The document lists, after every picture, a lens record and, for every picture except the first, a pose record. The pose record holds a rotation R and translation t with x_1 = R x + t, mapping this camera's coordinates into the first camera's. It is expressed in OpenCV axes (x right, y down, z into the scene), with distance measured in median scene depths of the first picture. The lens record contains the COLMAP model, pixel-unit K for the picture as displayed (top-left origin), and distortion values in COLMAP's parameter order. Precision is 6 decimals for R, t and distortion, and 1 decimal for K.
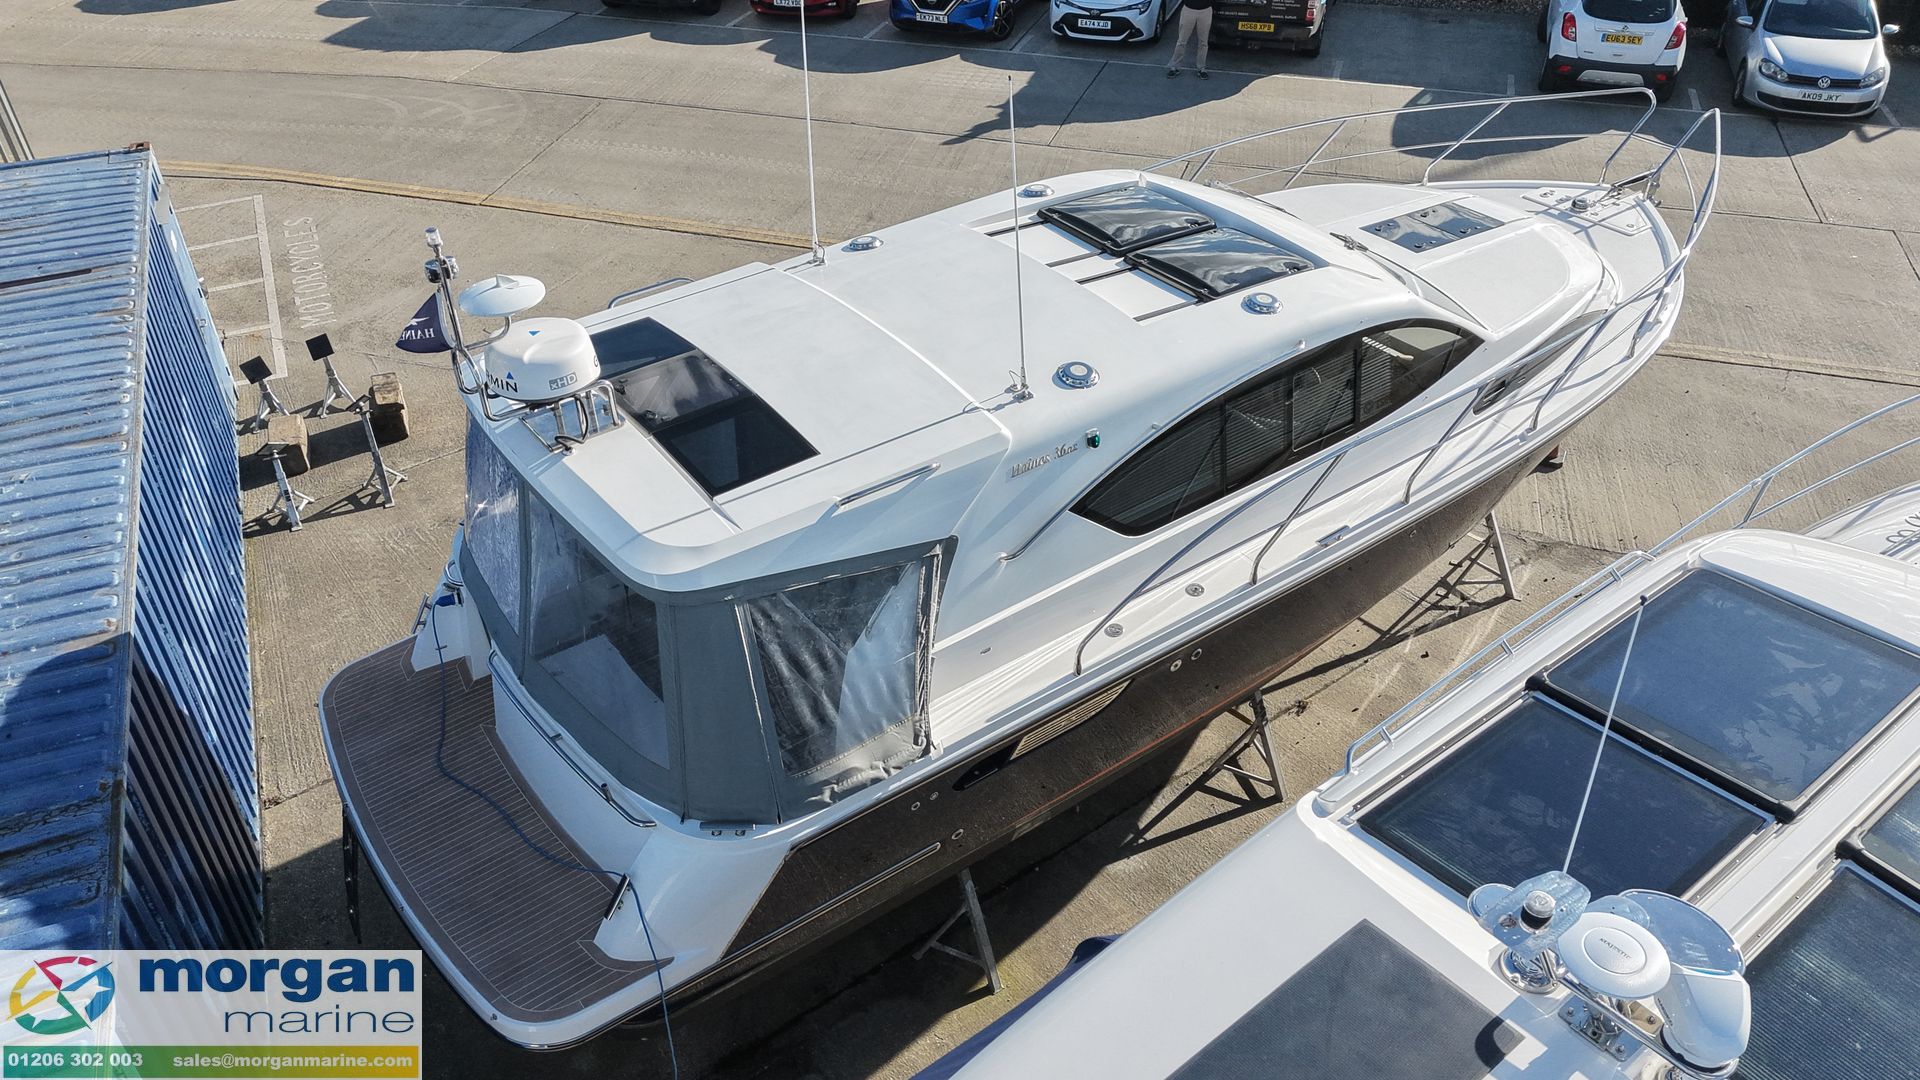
lens RADIAL K [[1410.3, 0, 961.1], [0, 1410.3, 546.2], [0, 0, 1]] dist [0.072102, -0.066232]
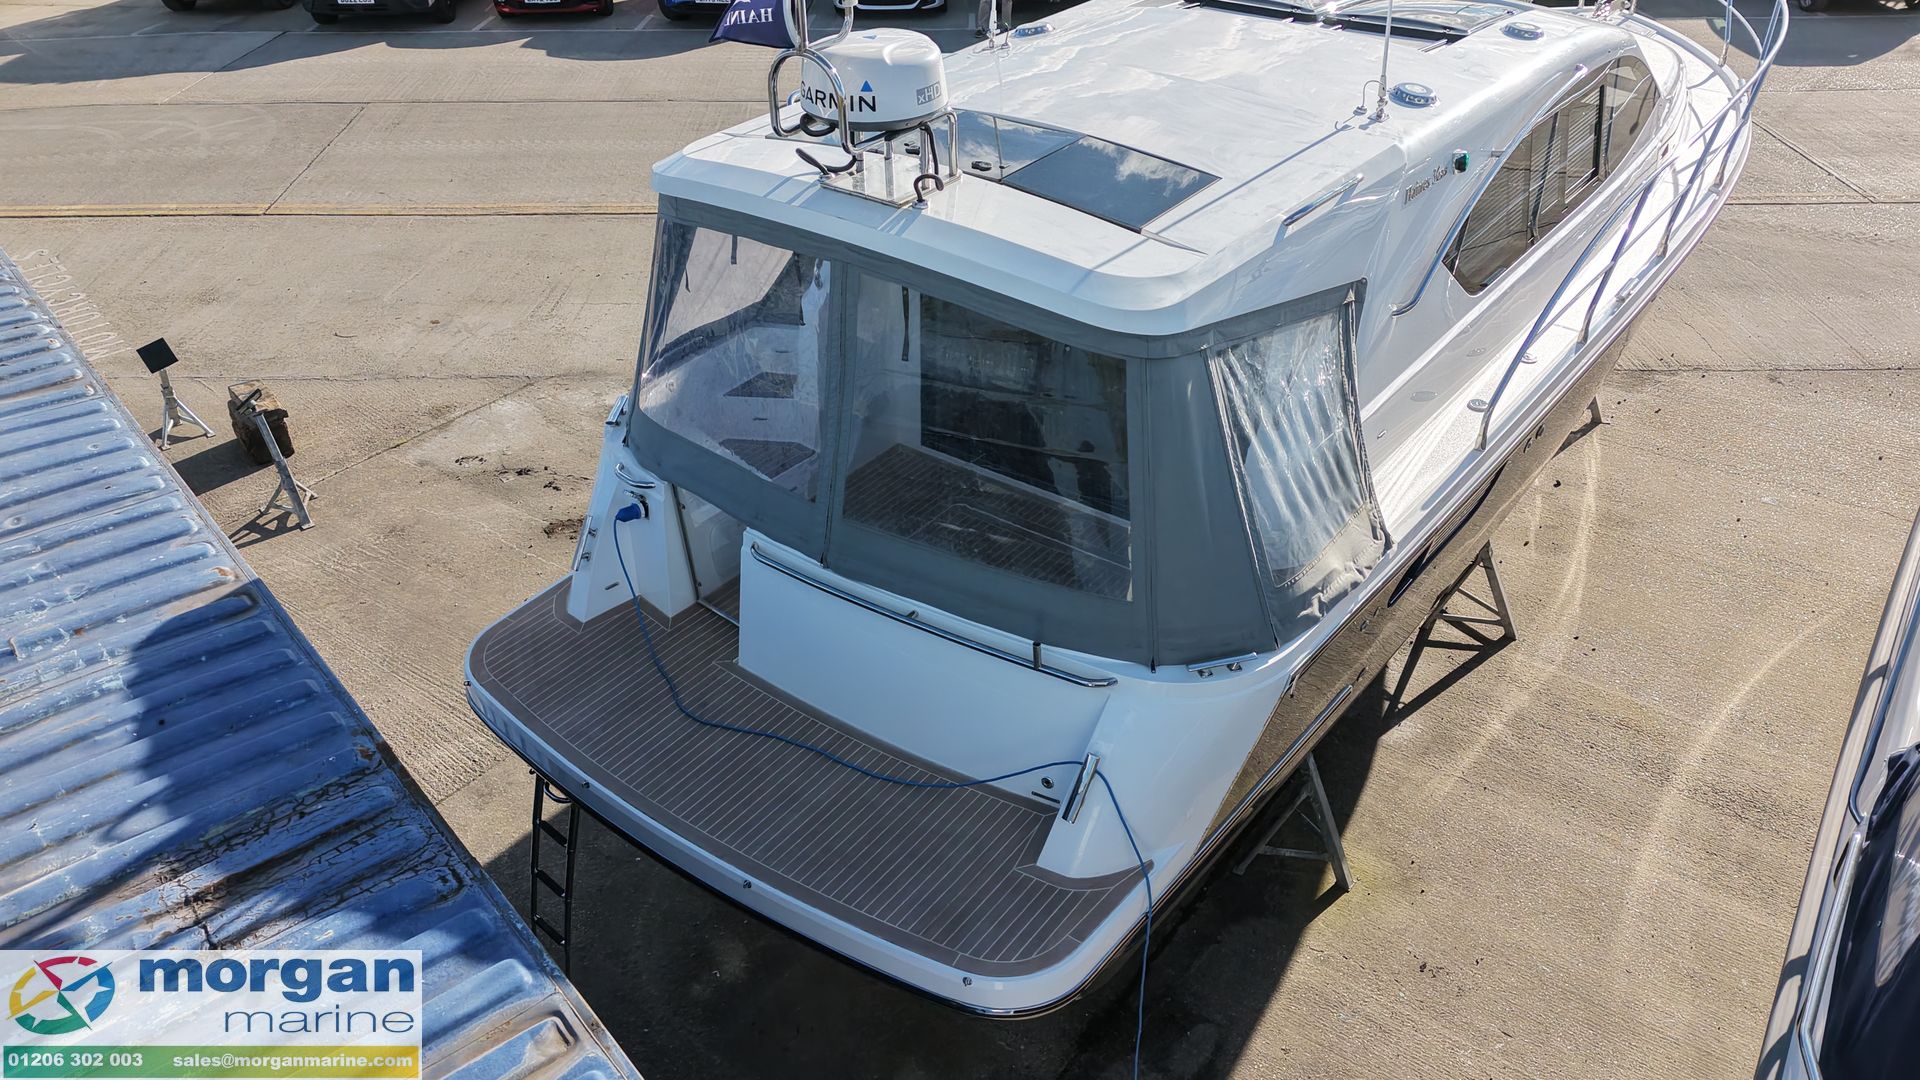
lens RADIAL K [[1409.5, 0, 958.7], [0, 1409.5, 549.5], [0, 0, 1]] dist [0.072787, -0.066395]
pose [[0.960258, -0.157768, 0.230249, -0.356945], [0.170136, 0.984807, -0.034758, 0.109026], [-0.221267, 0.072550, 0.972511, 0.227141]]
